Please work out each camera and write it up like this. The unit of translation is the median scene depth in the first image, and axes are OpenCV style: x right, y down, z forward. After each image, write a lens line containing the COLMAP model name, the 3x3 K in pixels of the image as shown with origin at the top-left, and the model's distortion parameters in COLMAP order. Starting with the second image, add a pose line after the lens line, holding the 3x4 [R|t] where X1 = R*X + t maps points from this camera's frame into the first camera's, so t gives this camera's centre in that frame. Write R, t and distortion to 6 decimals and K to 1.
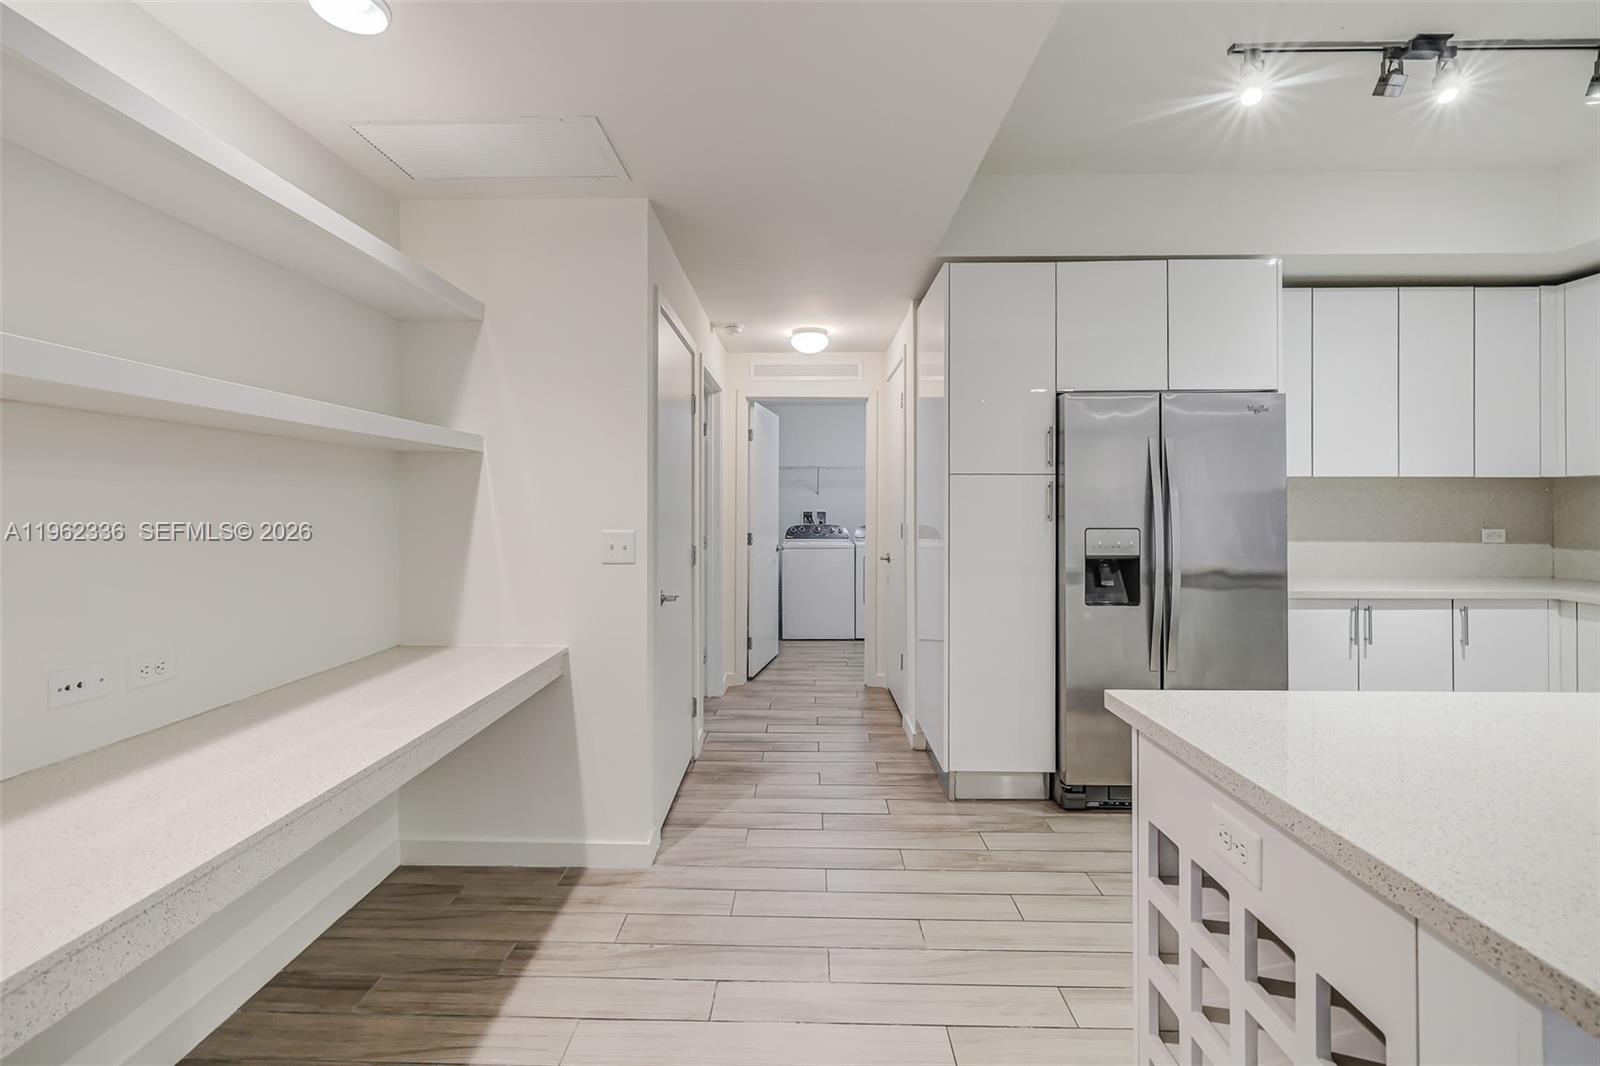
lens RADIAL K [[709.8, 0, 785.4], [0, 709.8, 509.9], [0, 0, 1]] dist [-0.001901, -0.000120]
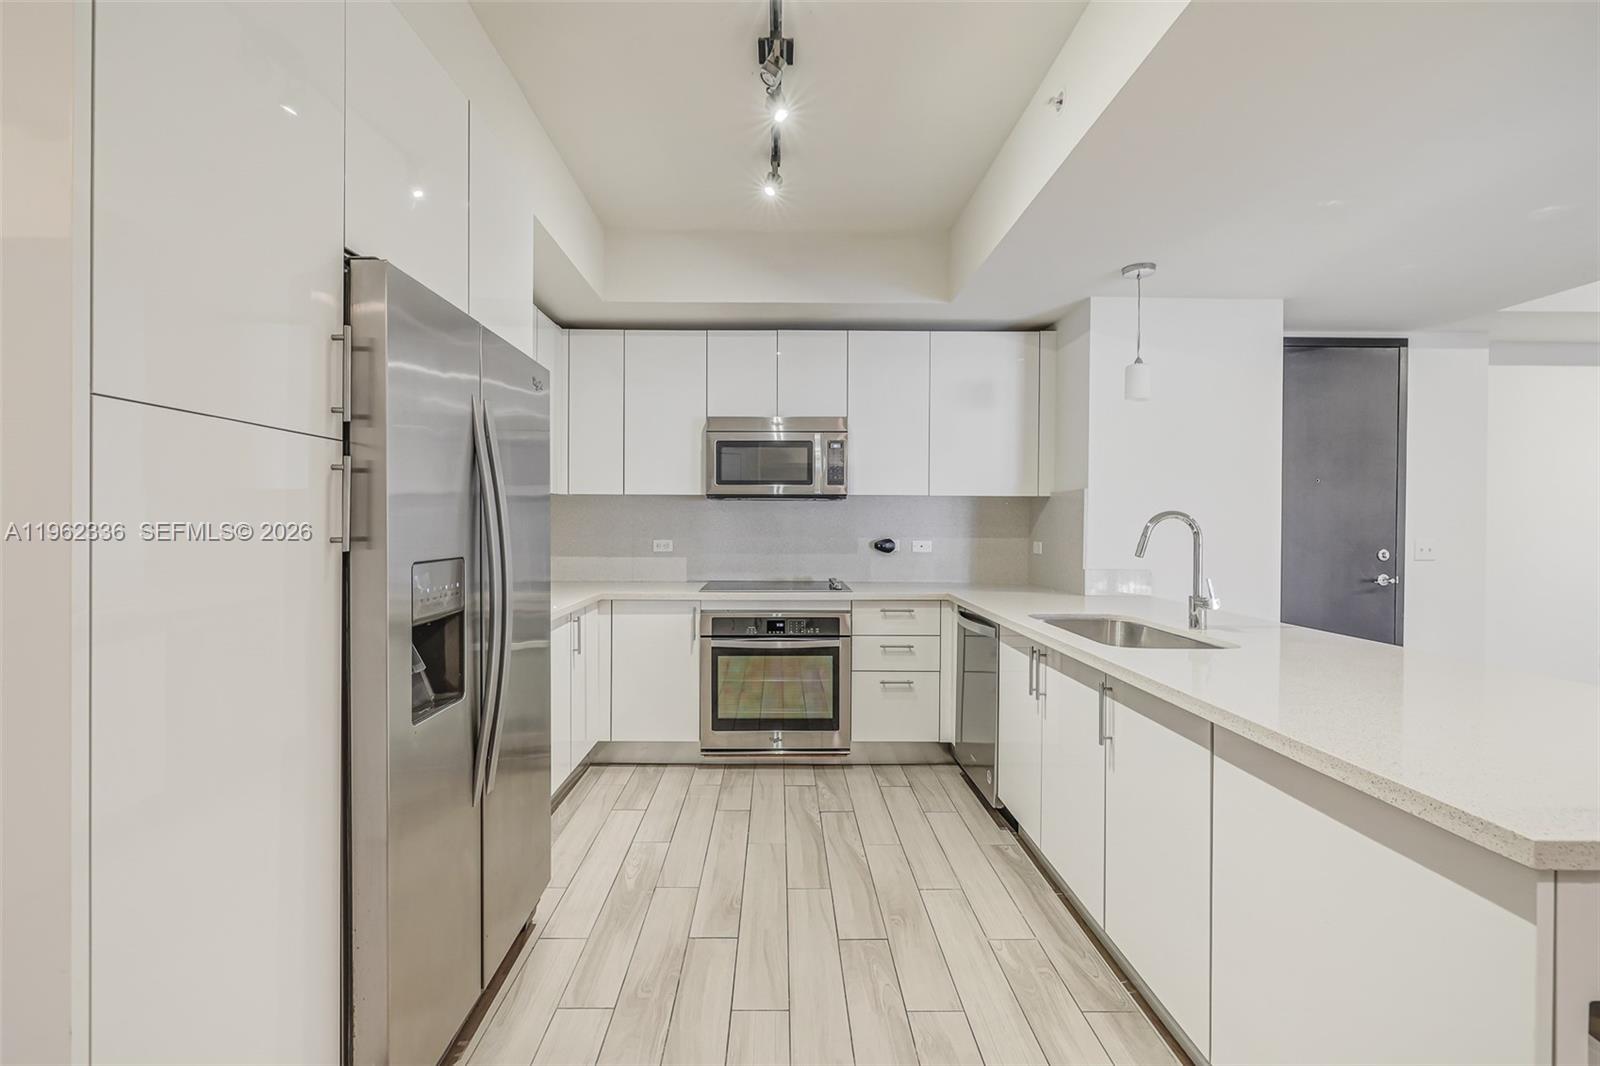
lens RADIAL K [[680.2, 0, 791.6], [0, 680.2, 526.4], [0, 0, 1]] dist [0.000397, -0.001092]
pose [[0.000726, -0.008955, 0.999960, -0.032804], [-0.003377, 0.999954, 0.008957, -0.005099], [-0.999994, -0.003383, 0.000696, 0.743548]]
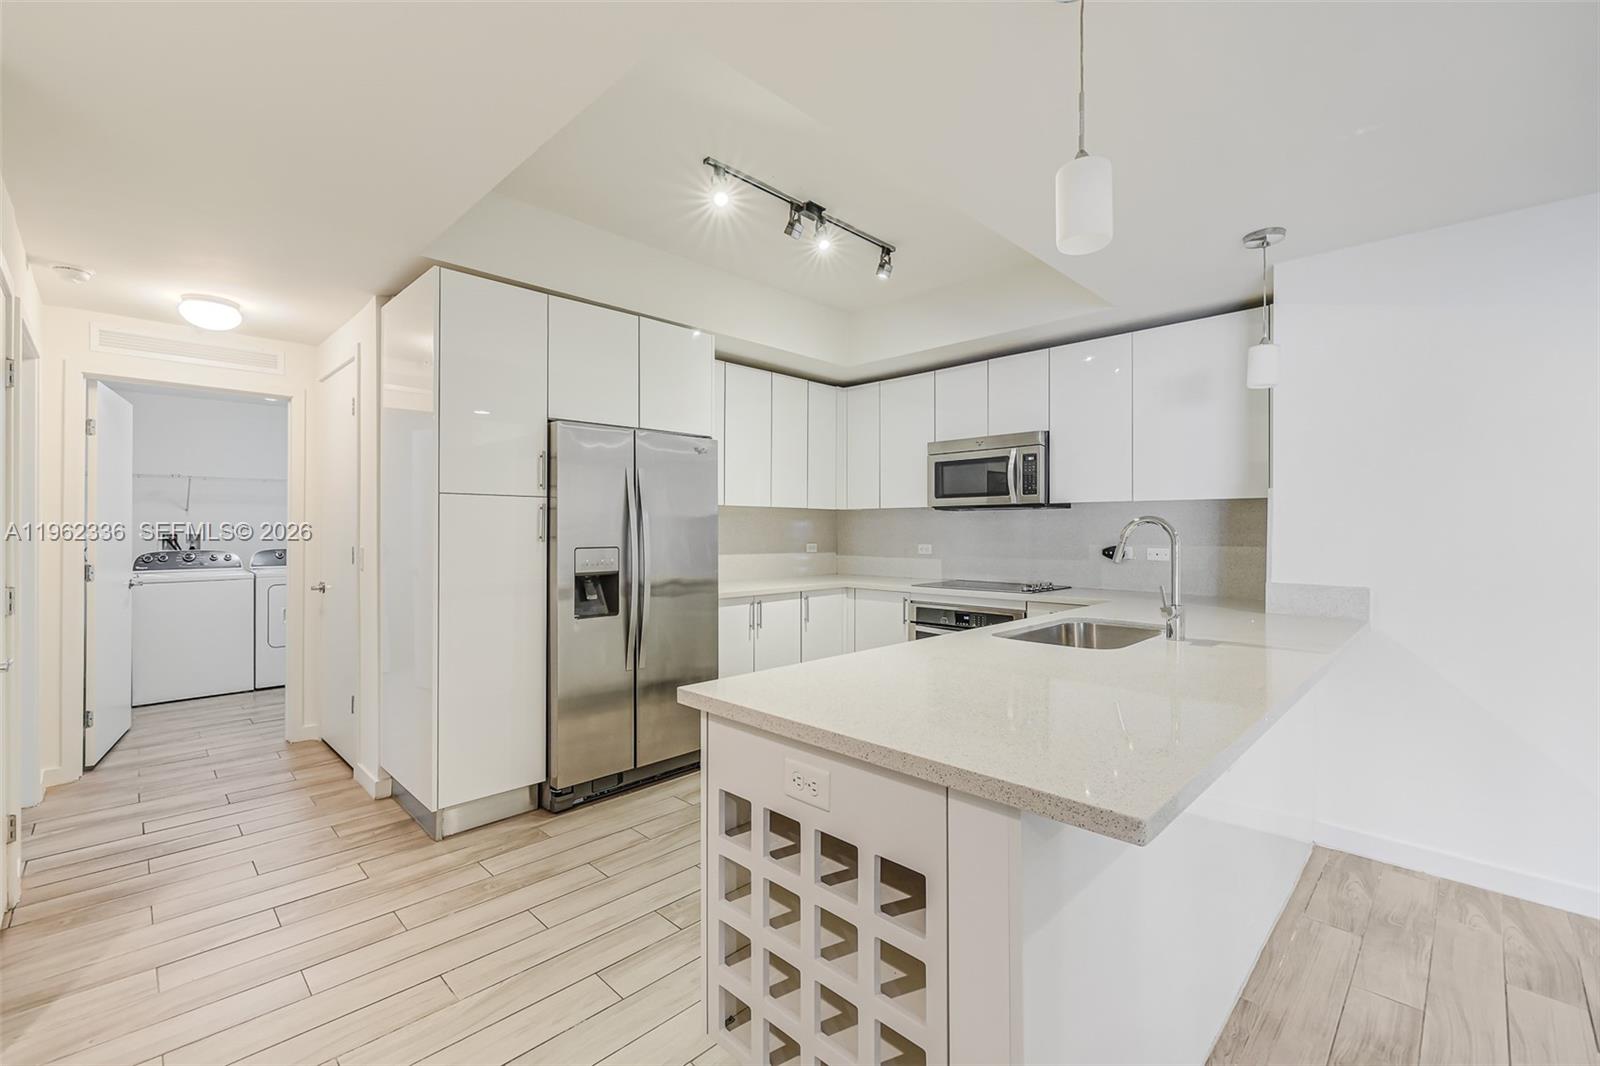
lens RADIAL K [[680.2, 0, 784.5], [0, 680.2, 535.4], [0, 0, 1]] dist [0.000397, -0.001092]
pose [[0.697779, -0.006736, 0.716281, -0.095510], [0.002108, 0.999971, 0.007350, -0.000320], [-0.716310, -0.003619, 0.697773, 0.046768]]
